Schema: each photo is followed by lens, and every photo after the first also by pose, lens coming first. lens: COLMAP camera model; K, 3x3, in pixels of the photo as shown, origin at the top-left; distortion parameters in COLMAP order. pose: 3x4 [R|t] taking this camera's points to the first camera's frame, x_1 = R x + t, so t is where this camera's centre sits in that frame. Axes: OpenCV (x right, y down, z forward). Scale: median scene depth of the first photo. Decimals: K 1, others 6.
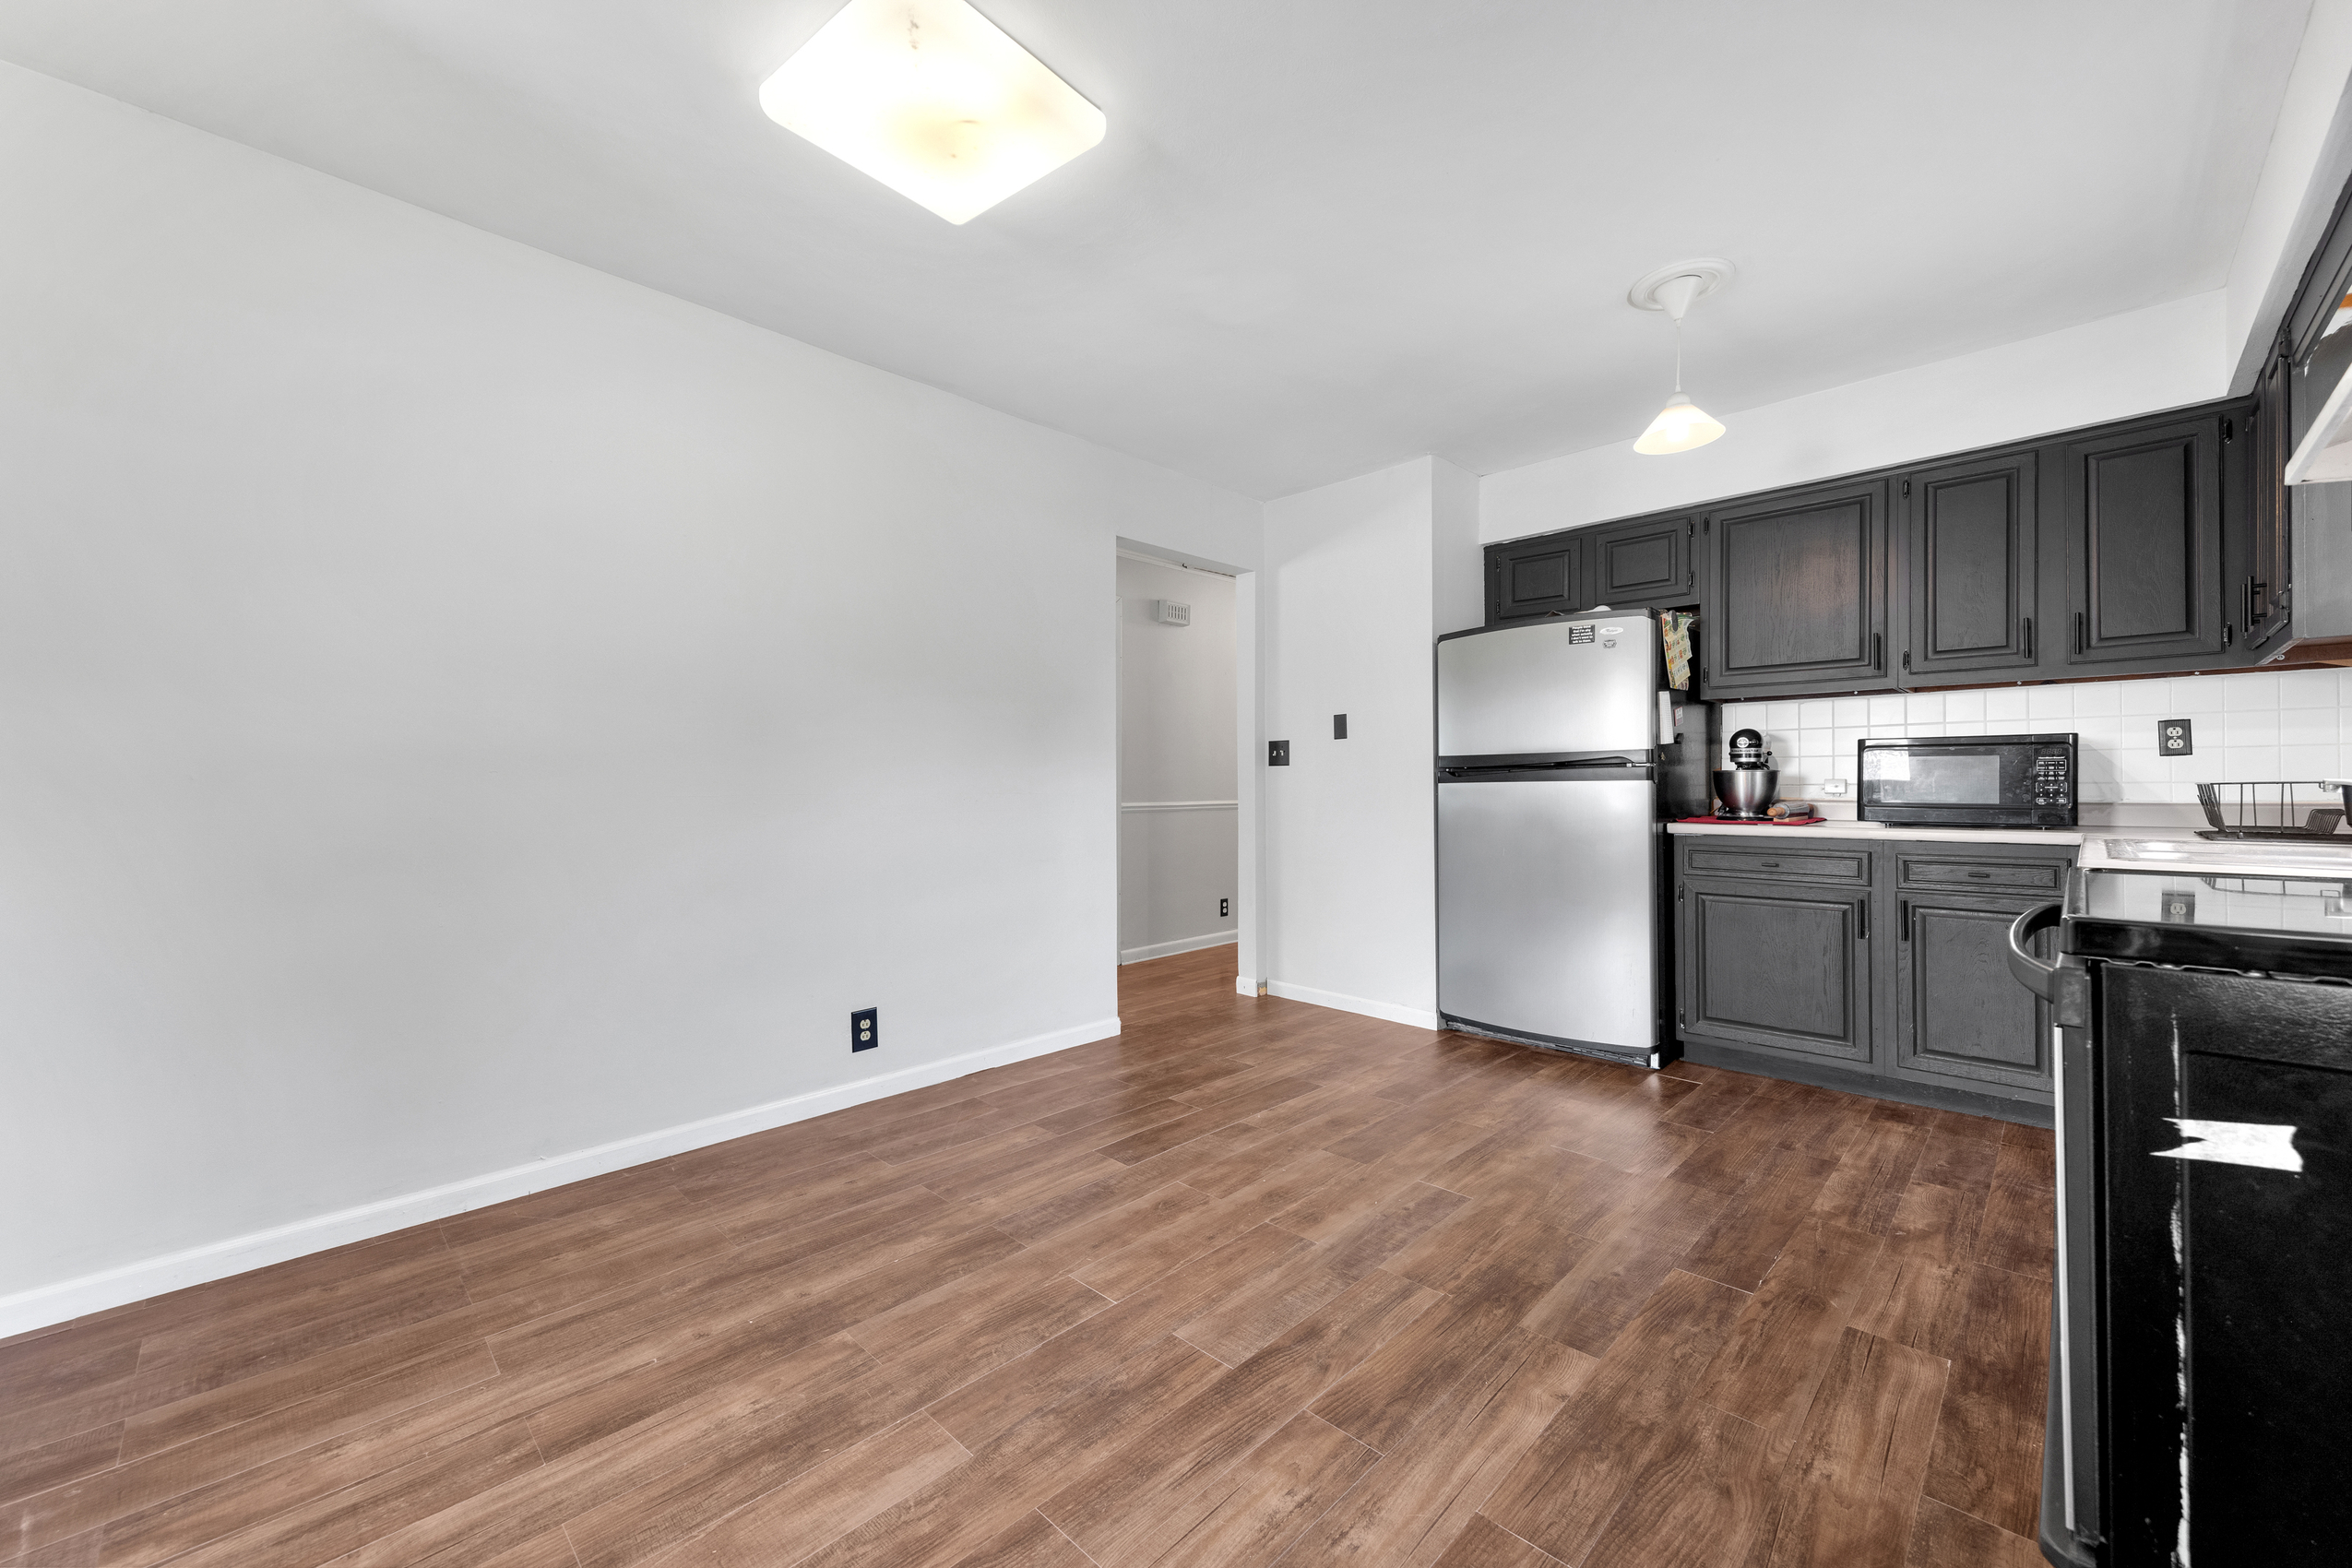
lens RADIAL K [[917.8, 0, 1182.3], [0, 917.8, 769.9], [0, 0, 1]] dist [0.003699, -0.000998]
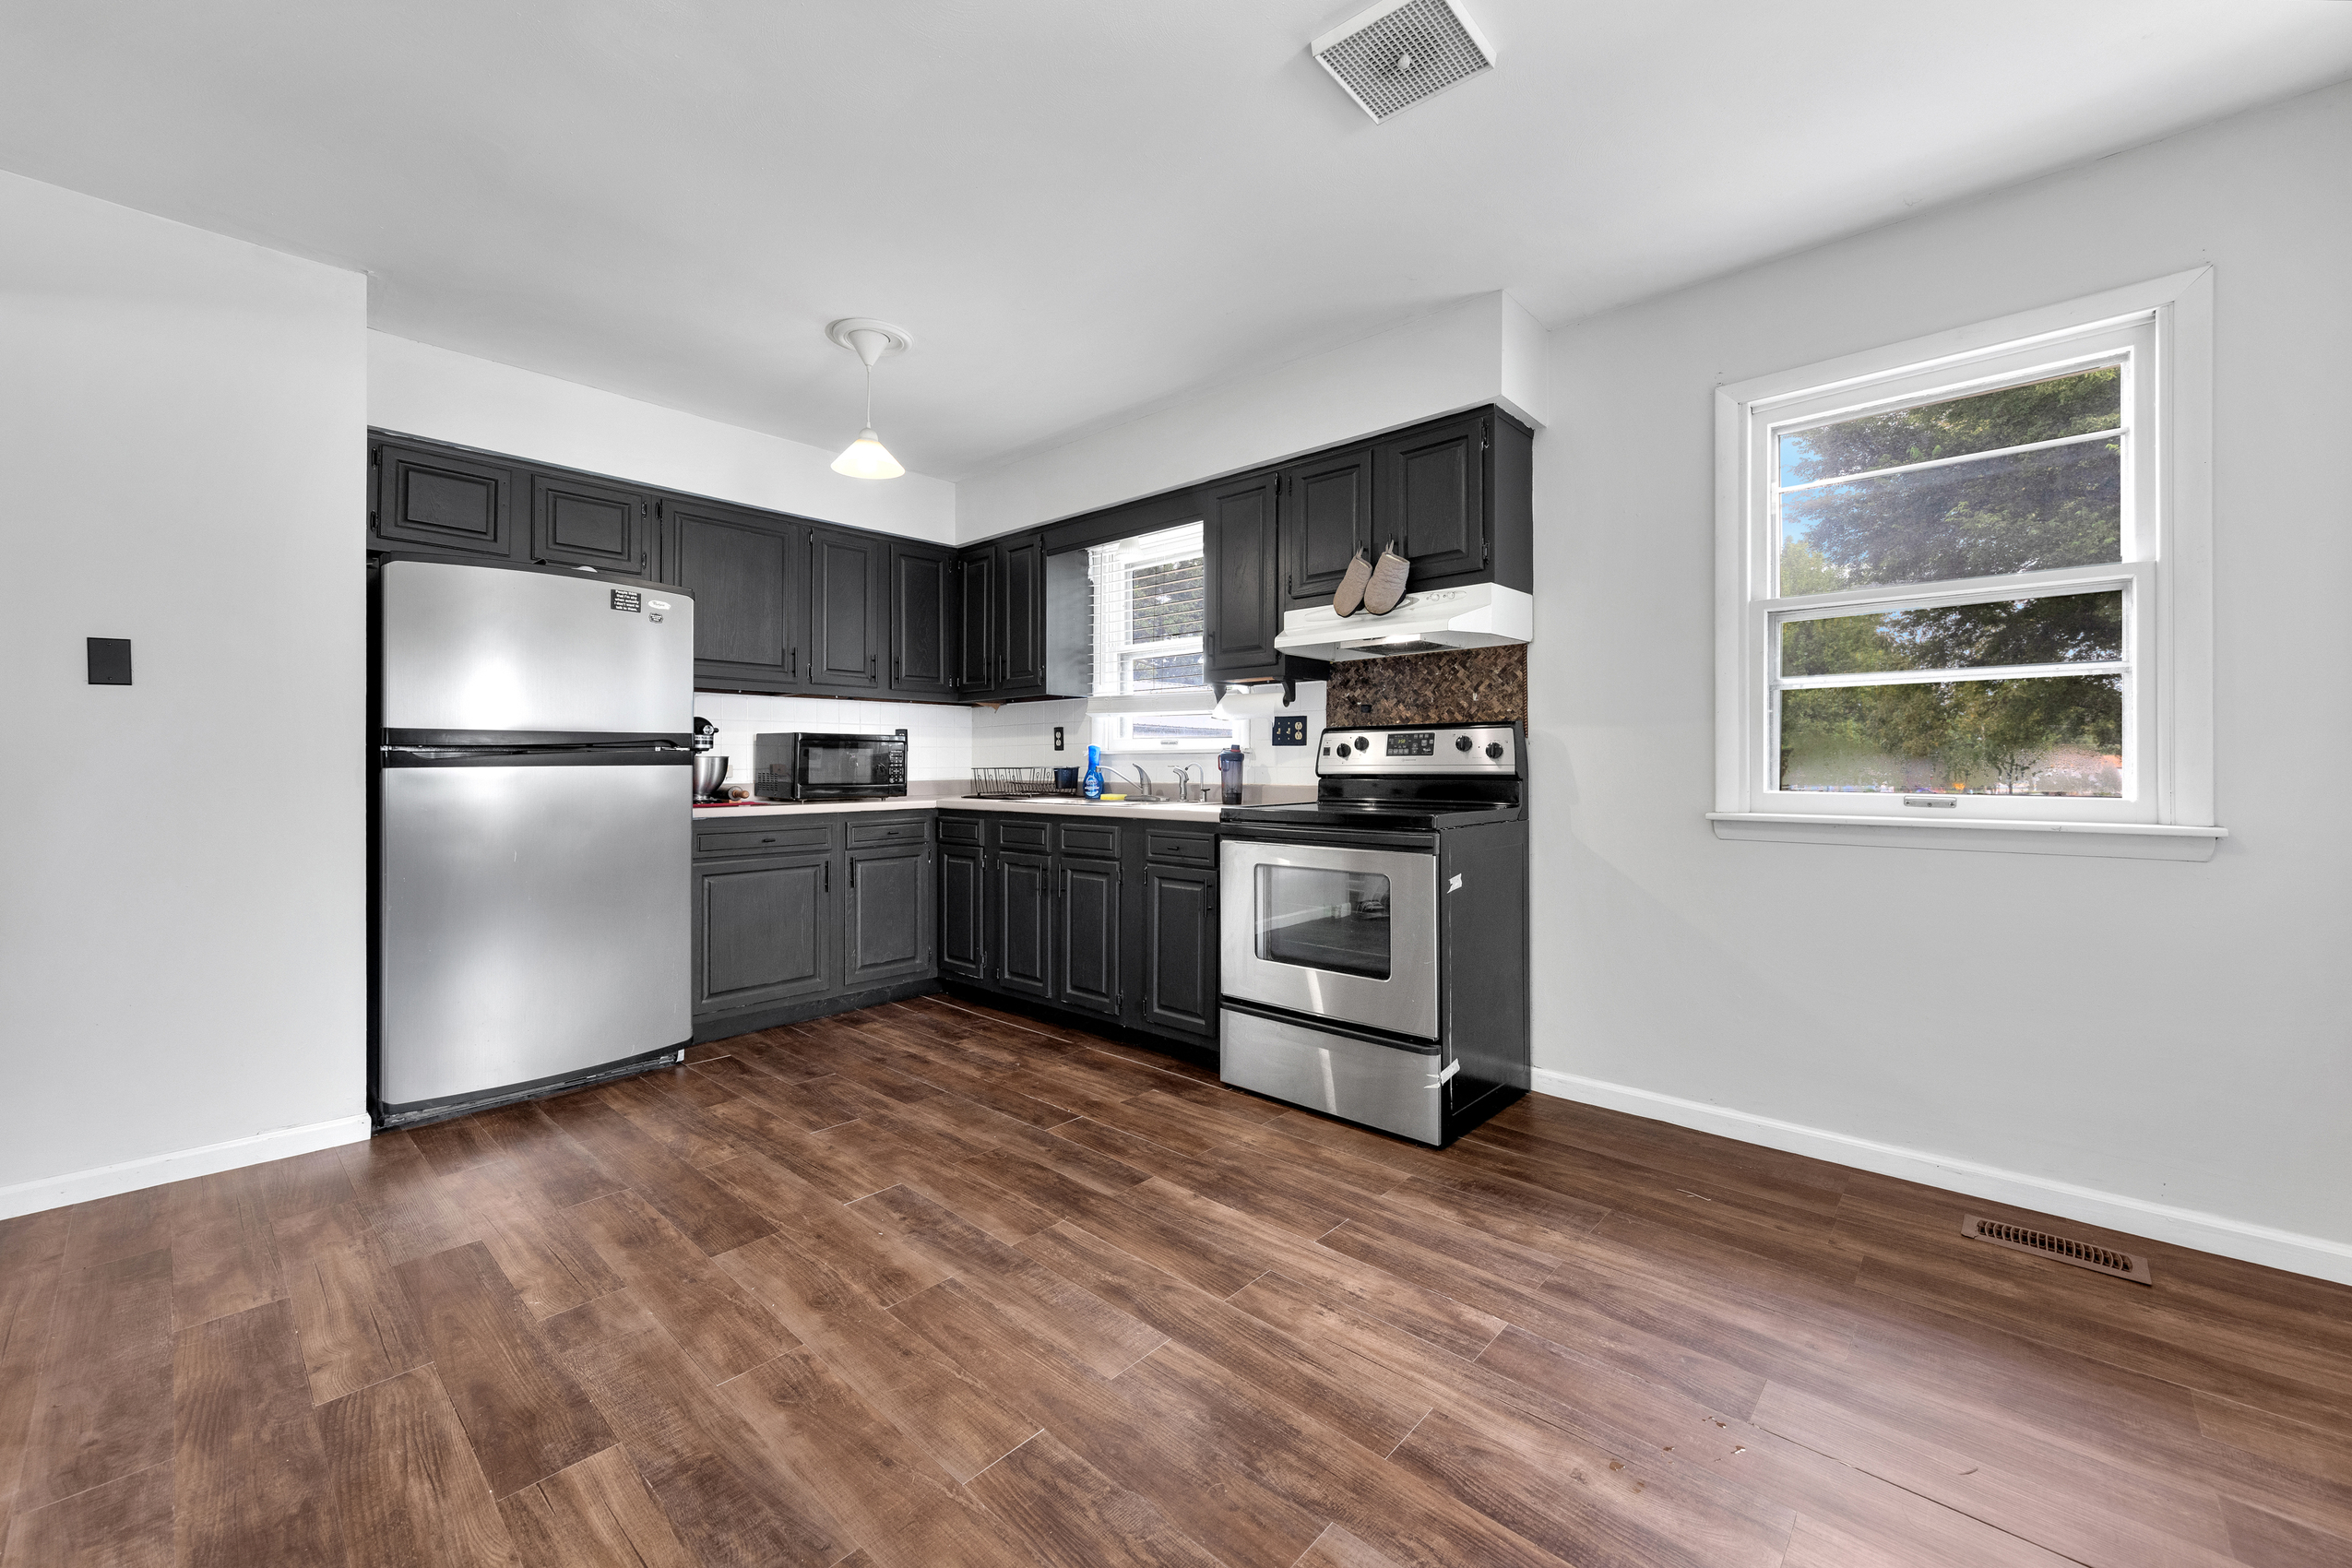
lens RADIAL K [[917.8, 0, 1172.2], [0, 917.8, 750.2], [0, 0, 1]] dist [0.003699, -0.000998]
pose [[-0.027635, 0.020001, 0.999418, -0.700599], [-0.012861, 0.999710, -0.020363, 0.011927], [-0.999535, -0.013416, -0.027370, 0.739253]]
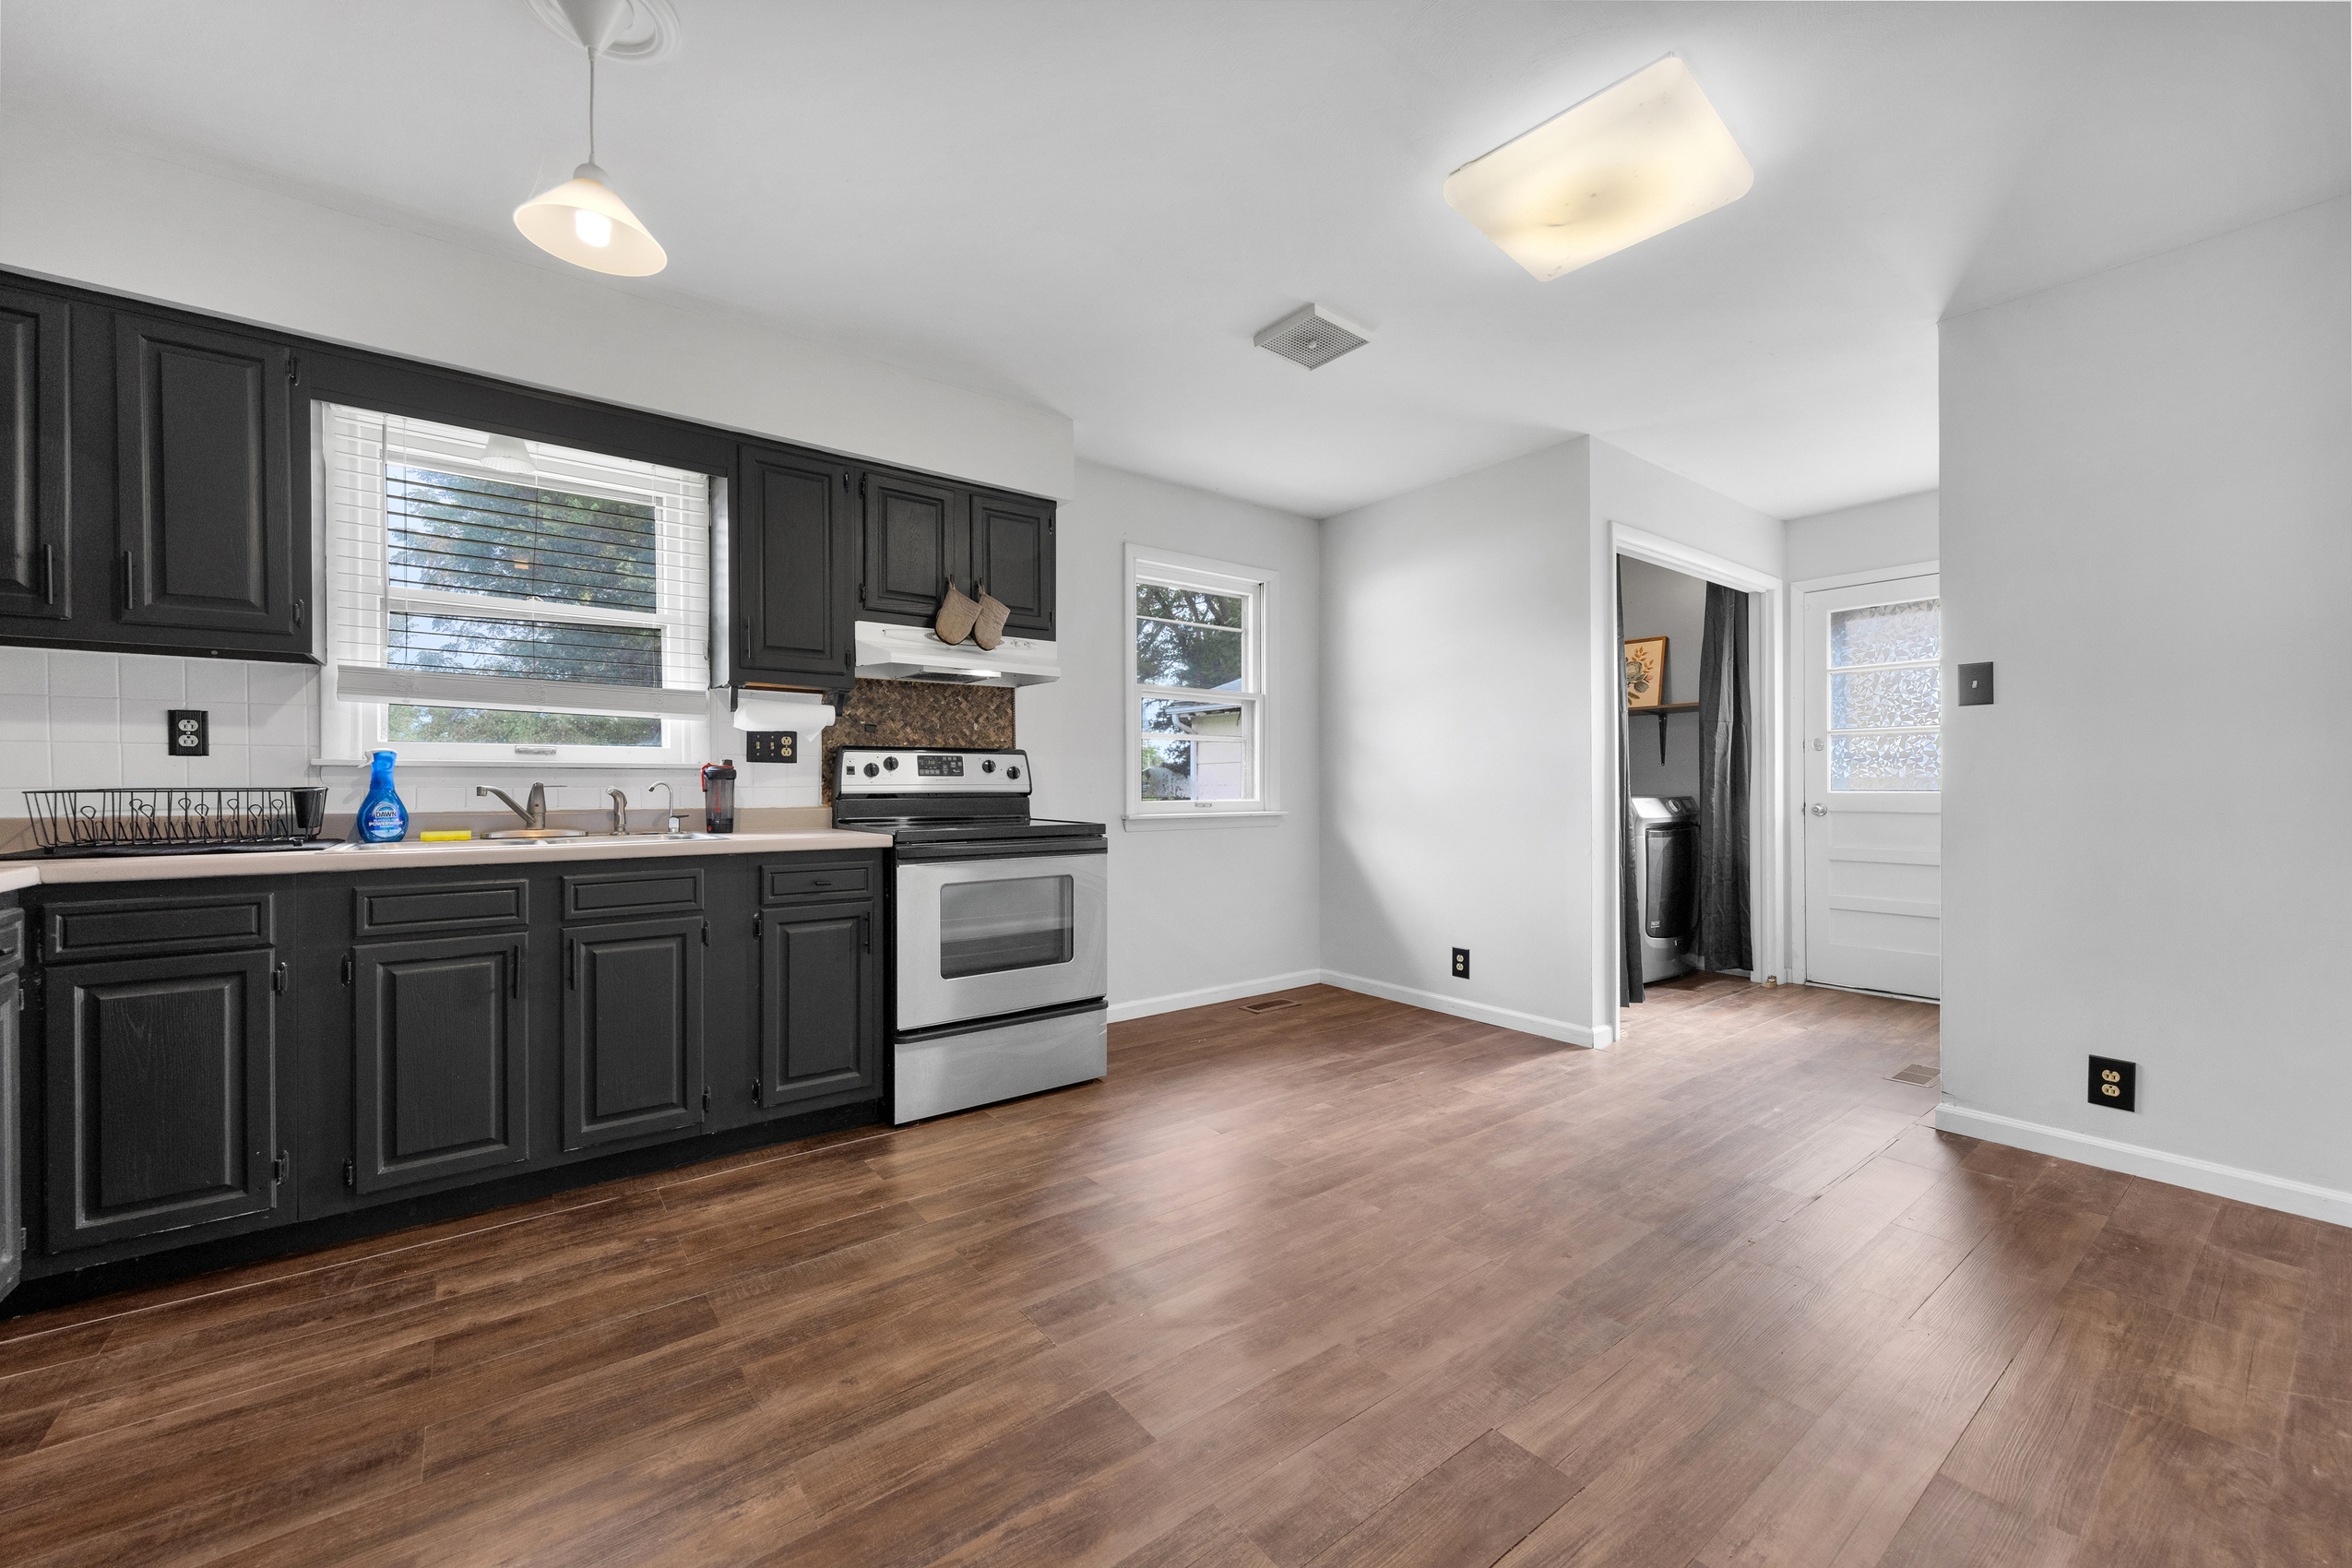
lens RADIAL K [[917.8, 0, 1171.5], [0, 917.8, 760.8], [0, 0, 1]] dist [0.003699, -0.000998]
pose [[-0.987754, 0.007857, 0.155823, 0.057773], [0.001946, 0.999274, -0.038053, 0.021683], [-0.156009, -0.037284, -0.987052, 1.784721]]
